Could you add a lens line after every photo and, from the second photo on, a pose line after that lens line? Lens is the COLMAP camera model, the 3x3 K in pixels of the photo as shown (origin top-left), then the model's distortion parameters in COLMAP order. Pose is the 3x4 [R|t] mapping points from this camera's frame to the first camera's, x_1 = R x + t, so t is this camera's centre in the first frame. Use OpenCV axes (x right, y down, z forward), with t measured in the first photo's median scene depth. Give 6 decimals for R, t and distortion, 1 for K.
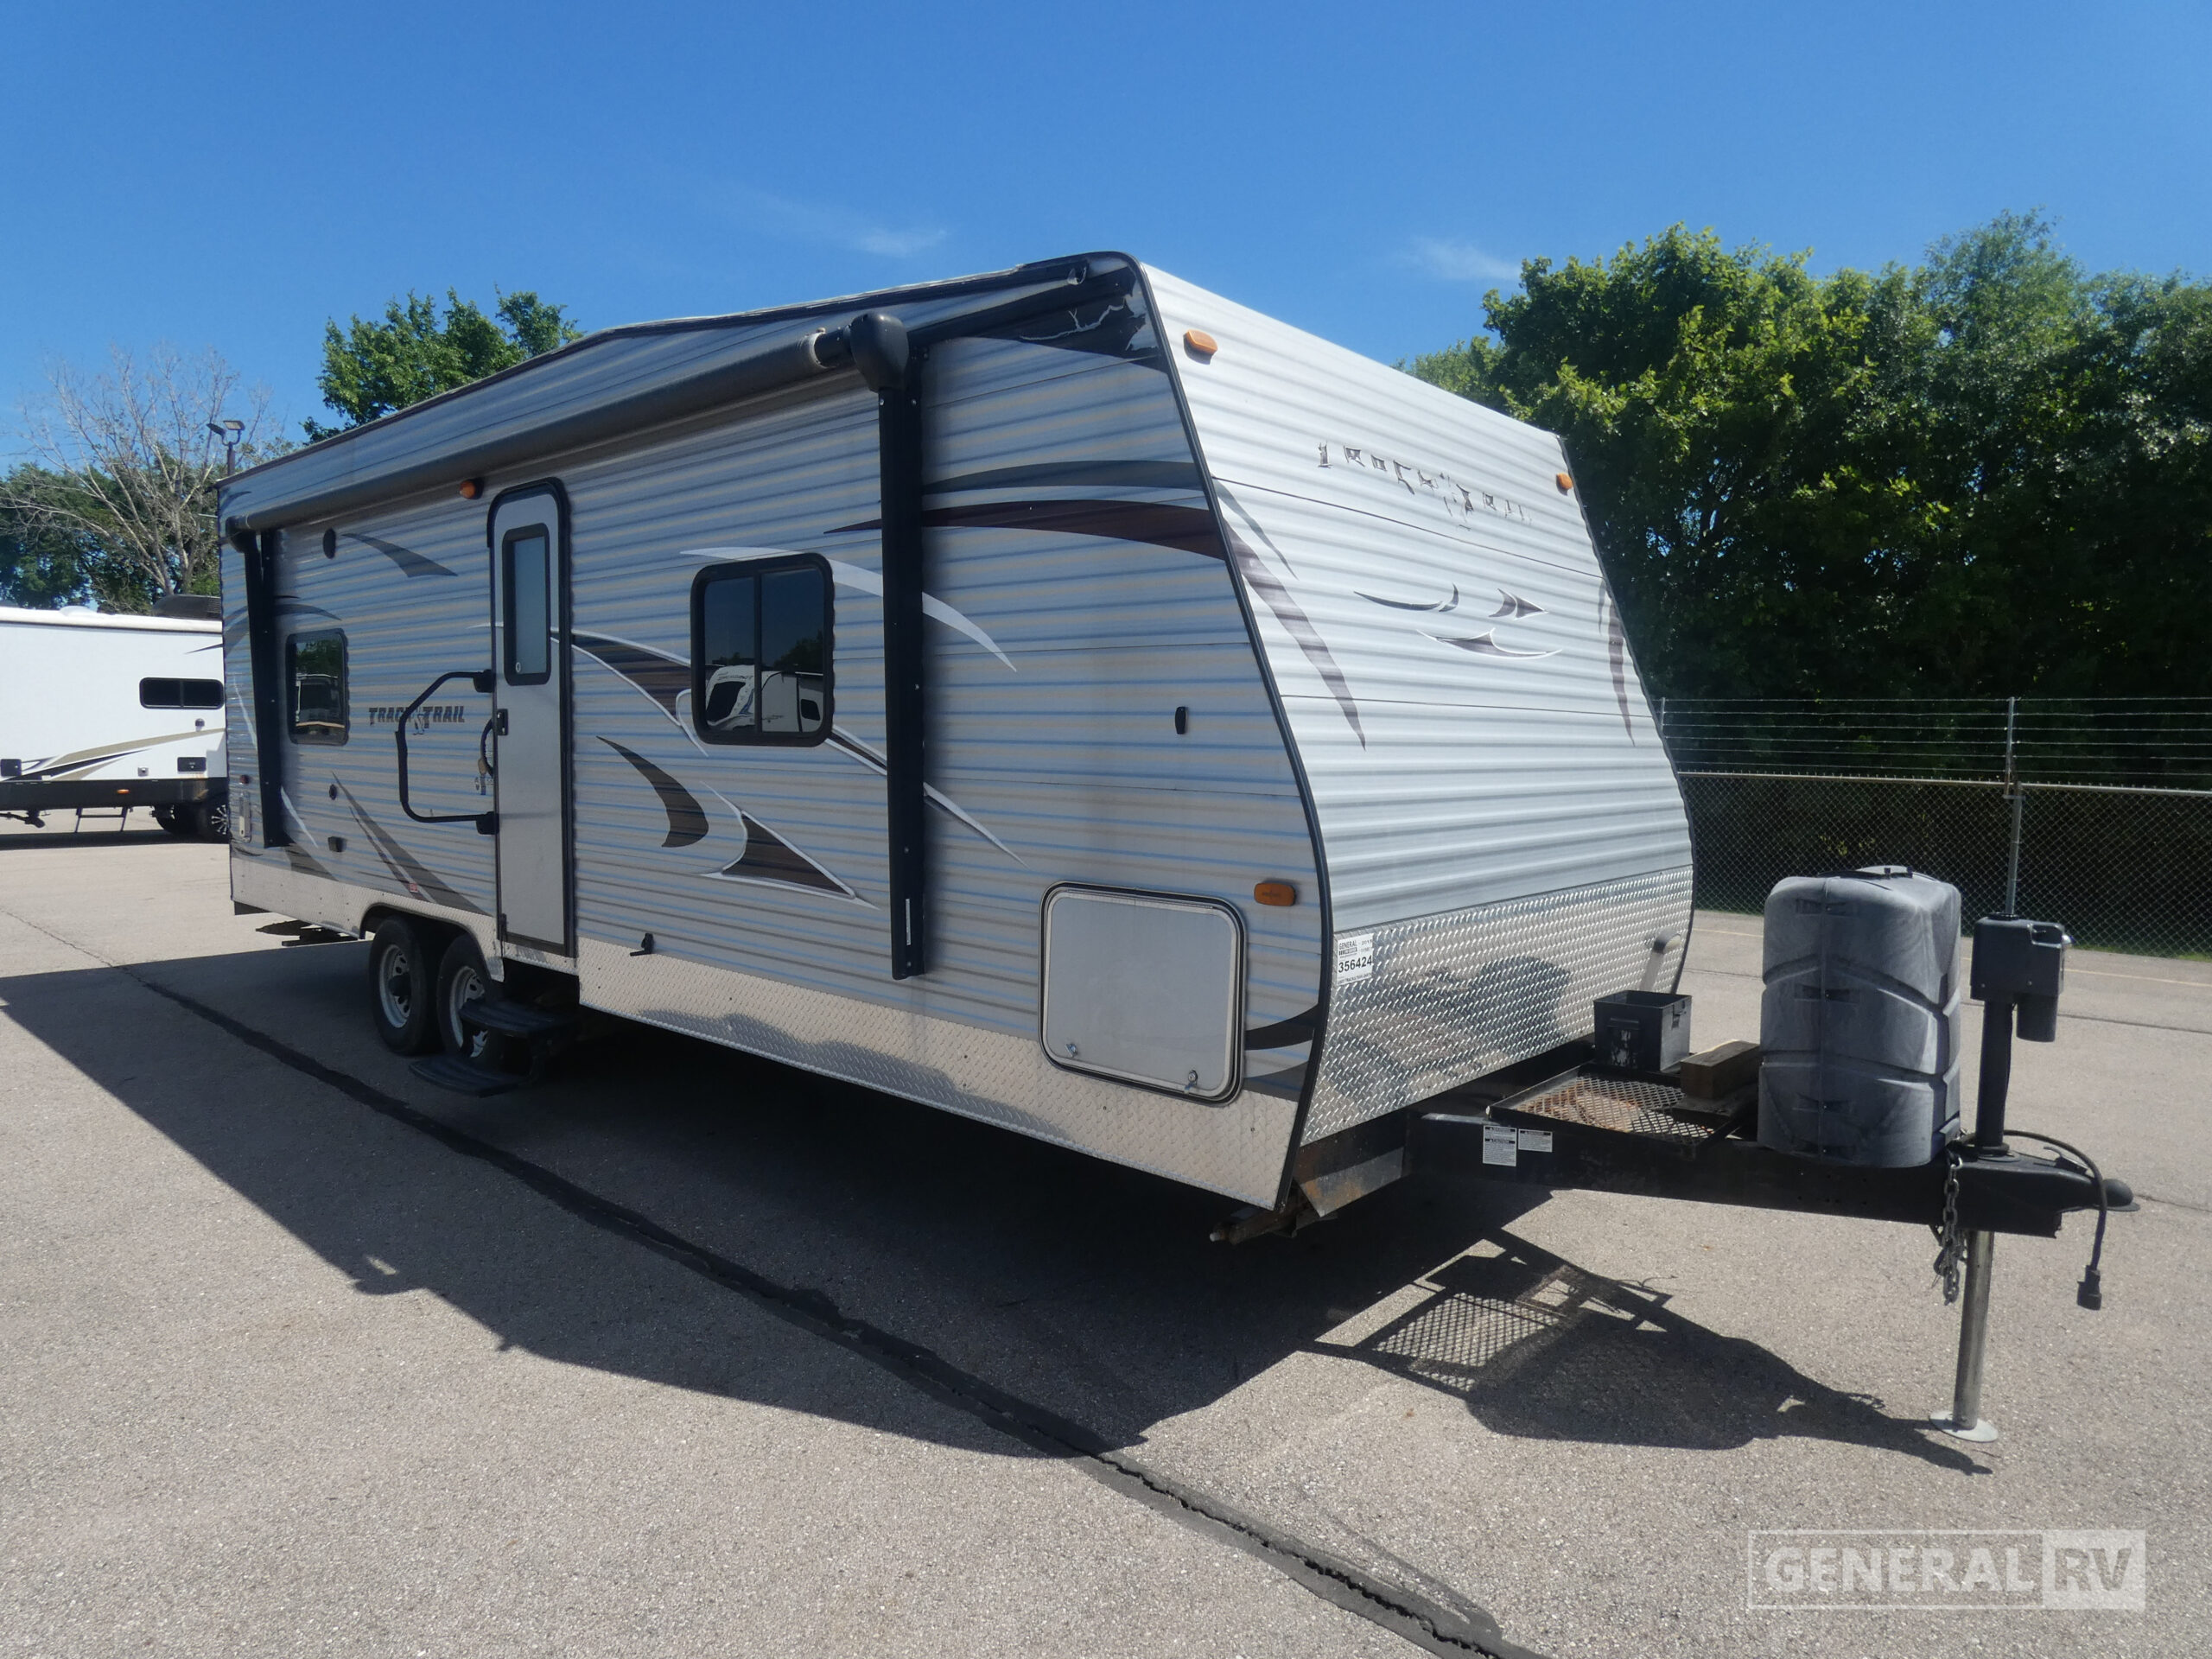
lens RADIAL K [[1331.3, 0, 1110.7], [0, 1331.3, 829.7], [0, 0, 1]] dist [0.000681, -0.008486]
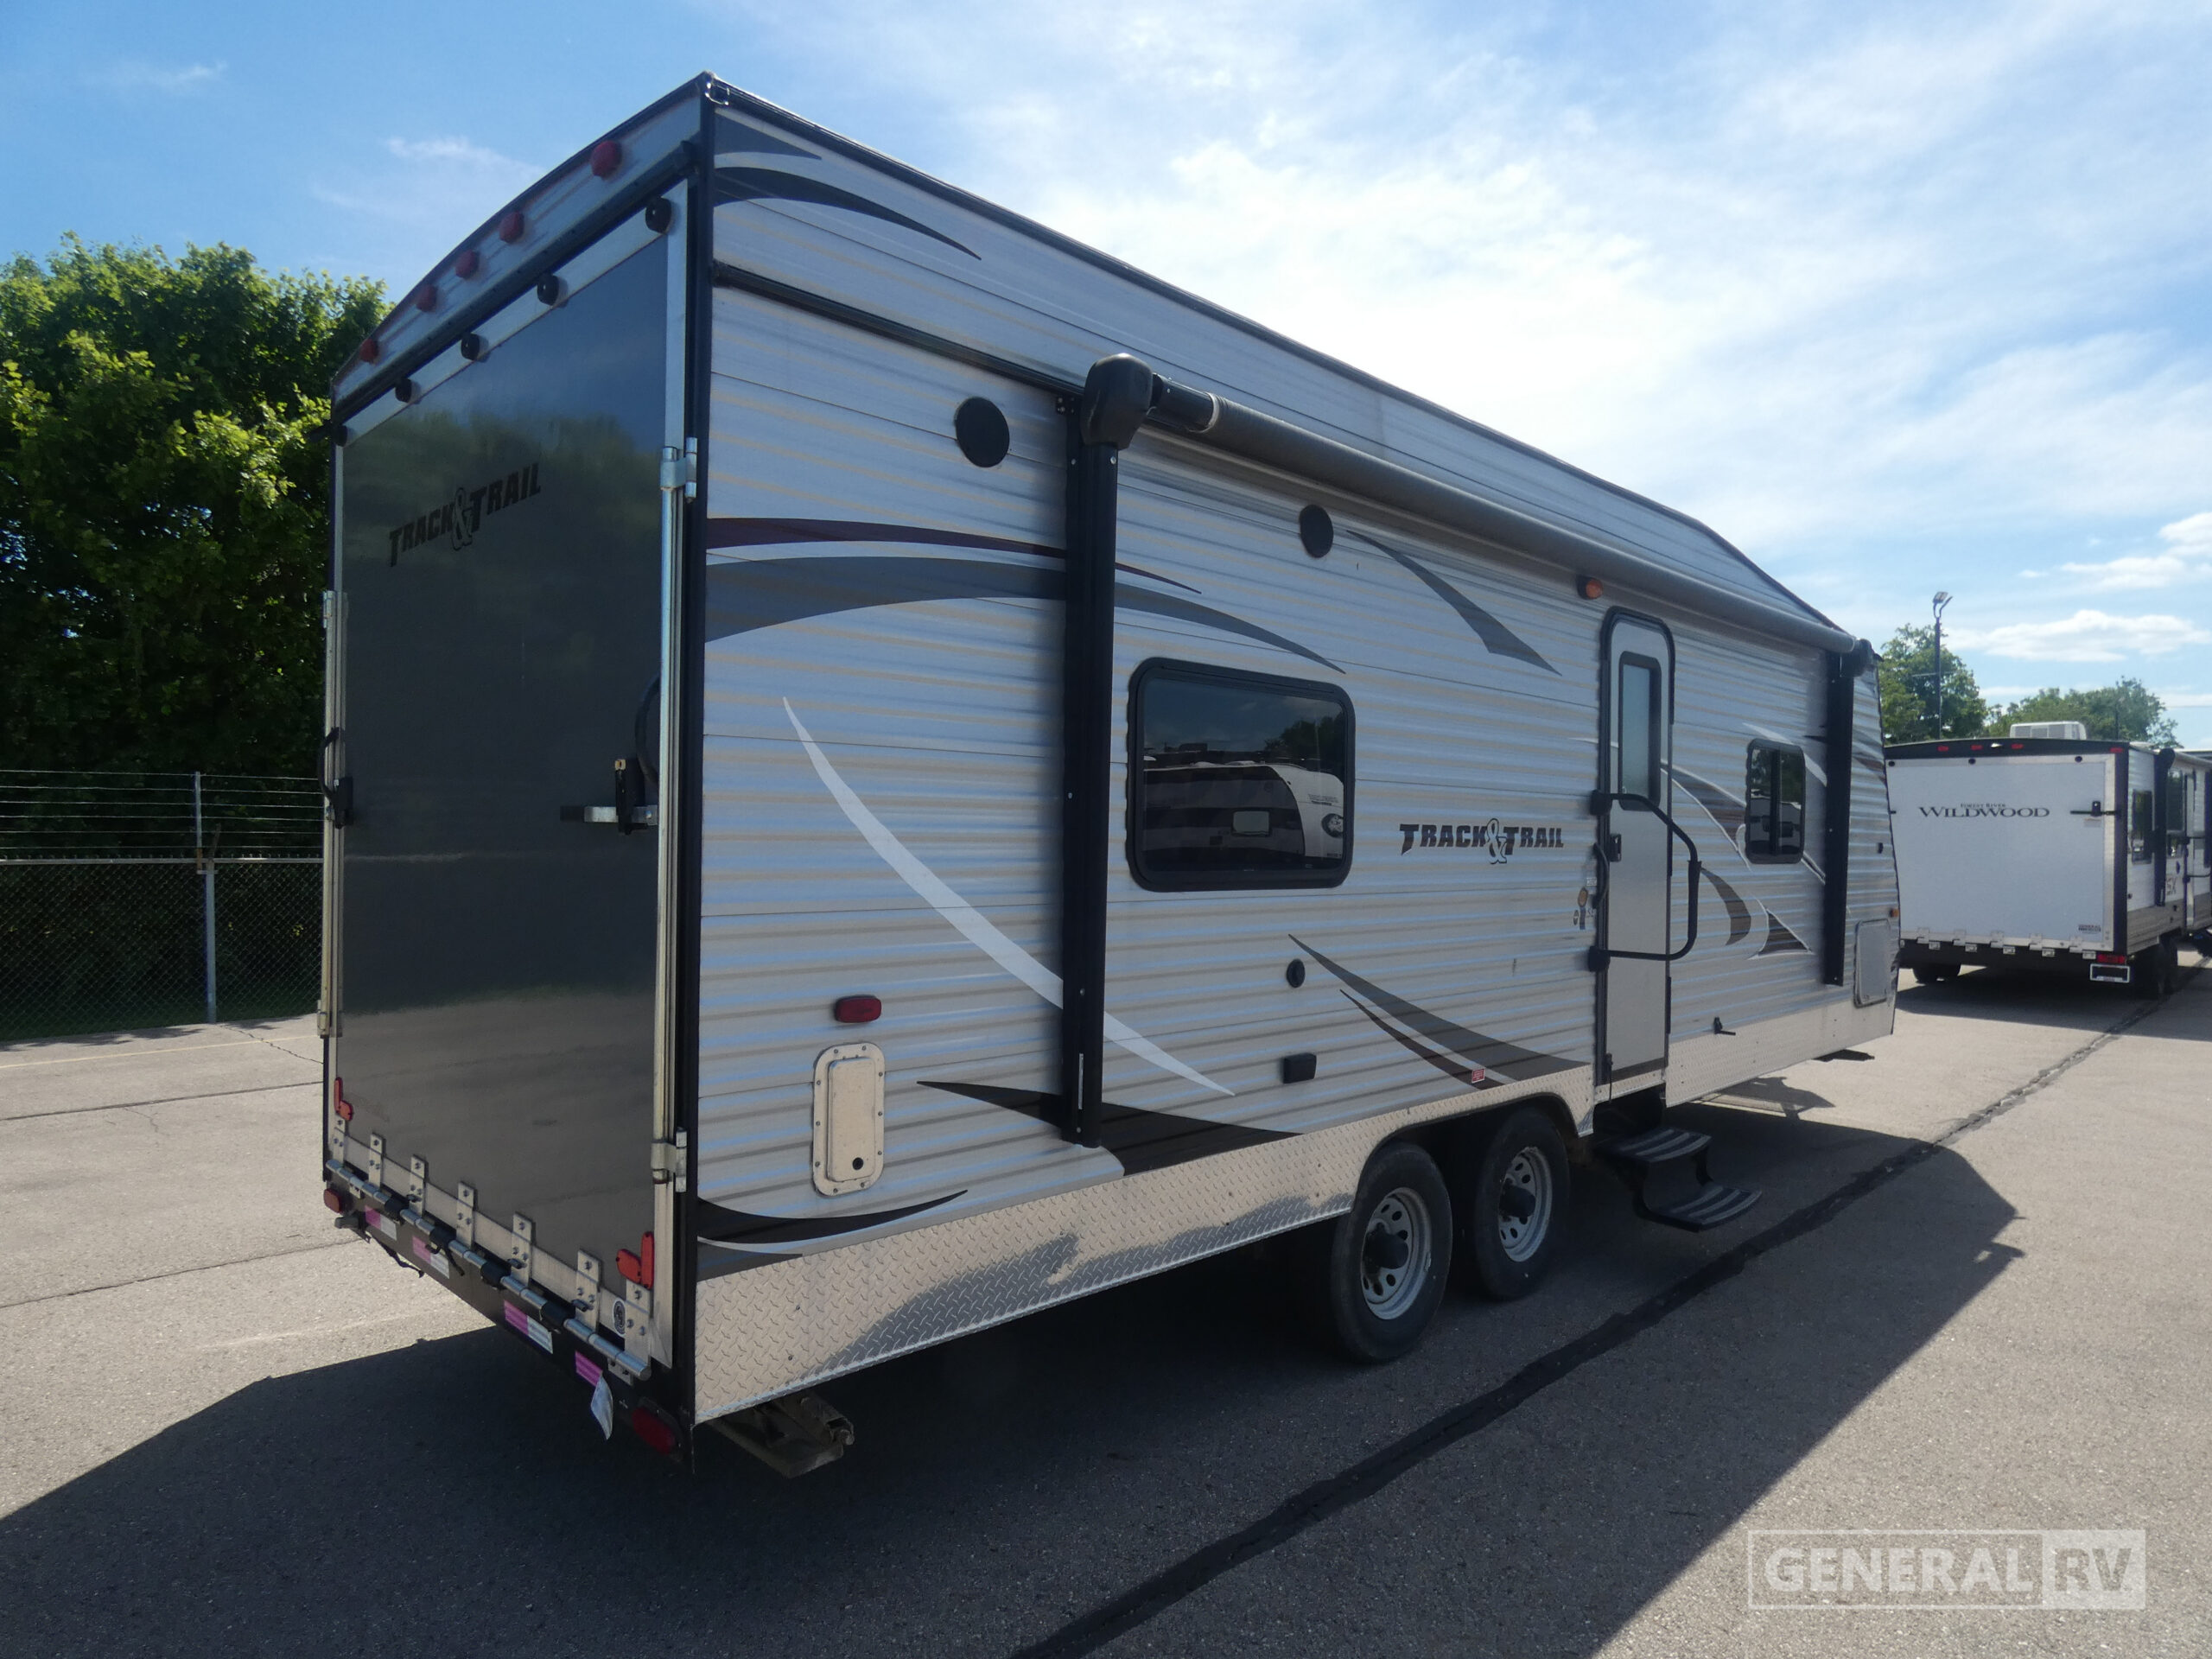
lens RADIAL K [[1331.3, 0, 1108.9], [0, 1331.3, 831.1], [0, 0, 1]] dist [0.000681, -0.008486]
pose [[0.058210, -0.008778, 0.998266, -1.483729], [0.055171, 0.998461, 0.005562, -0.123099], [-0.996779, 0.054751, 0.058604, 1.358881]]
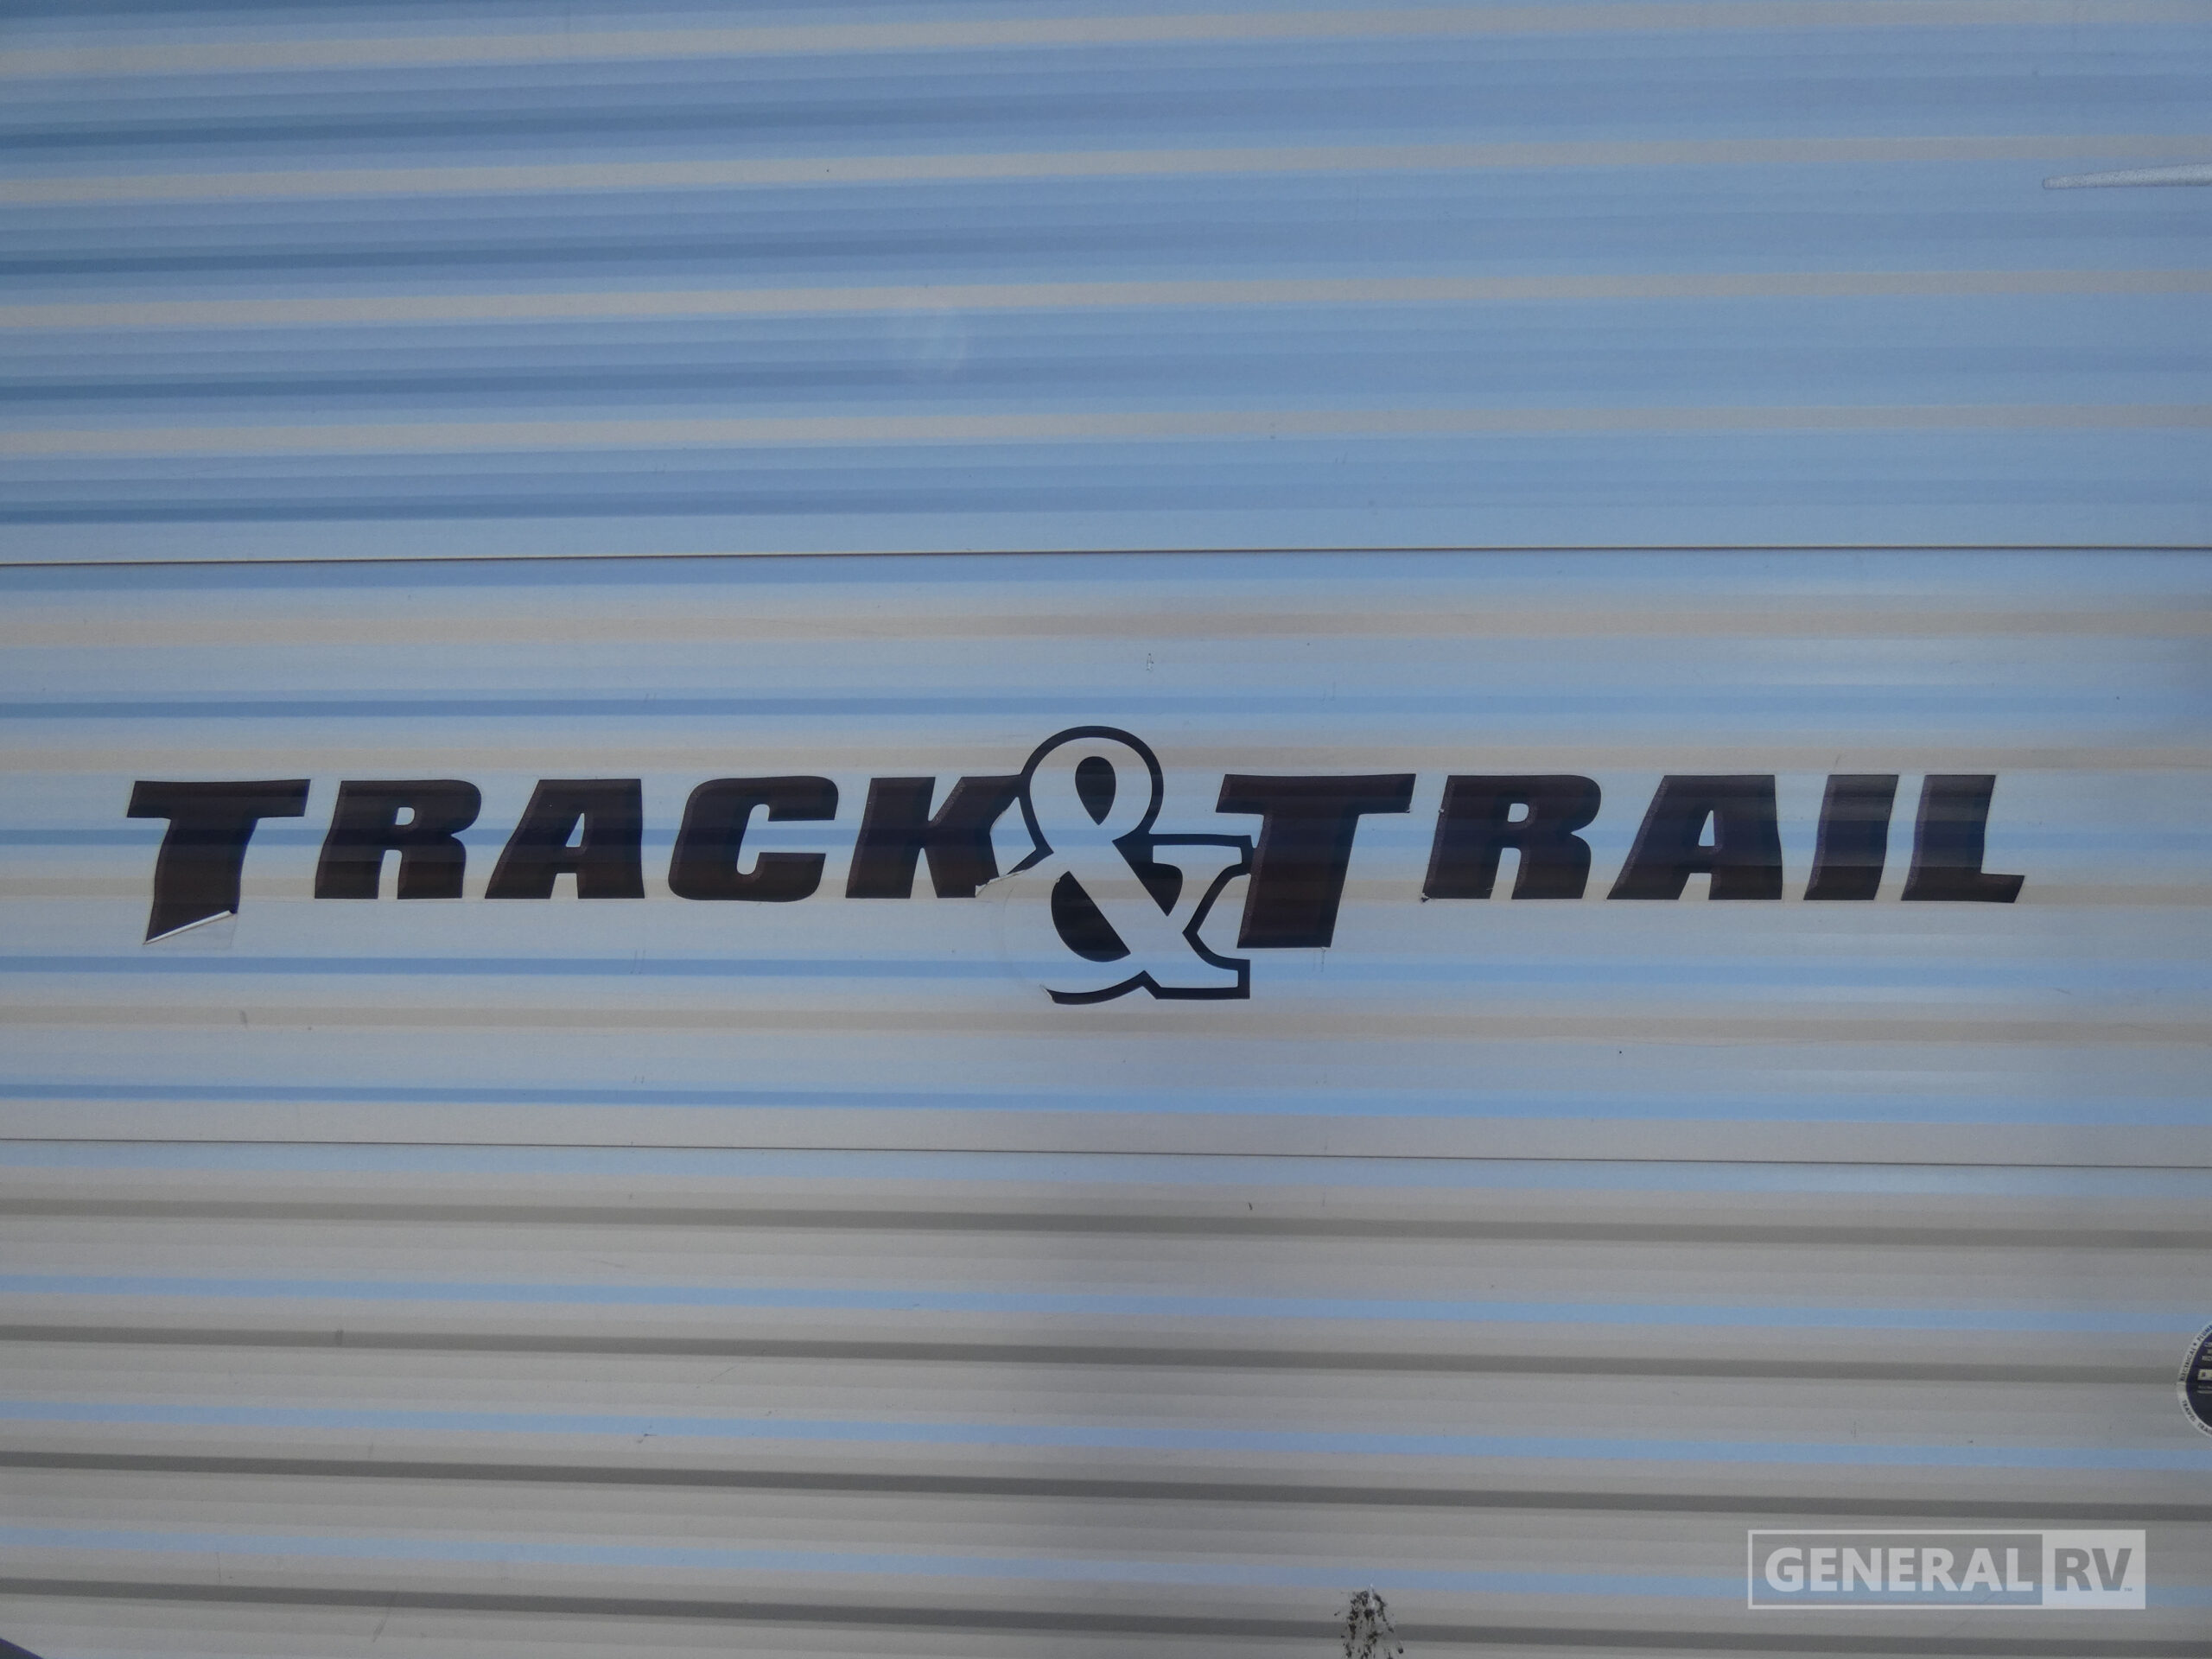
lens RADIAL K [[1331.3, 0, 1105.8], [0, 1331.3, 830.6], [0, 0, 1]] dist [0.000681, -0.008486]
pose [[0.775832, -0.012439, 0.630817, -0.701966], [0.056088, 0.997207, -0.049318, -0.094565], [-0.628441, 0.073643, 0.774363, 1.047696]]
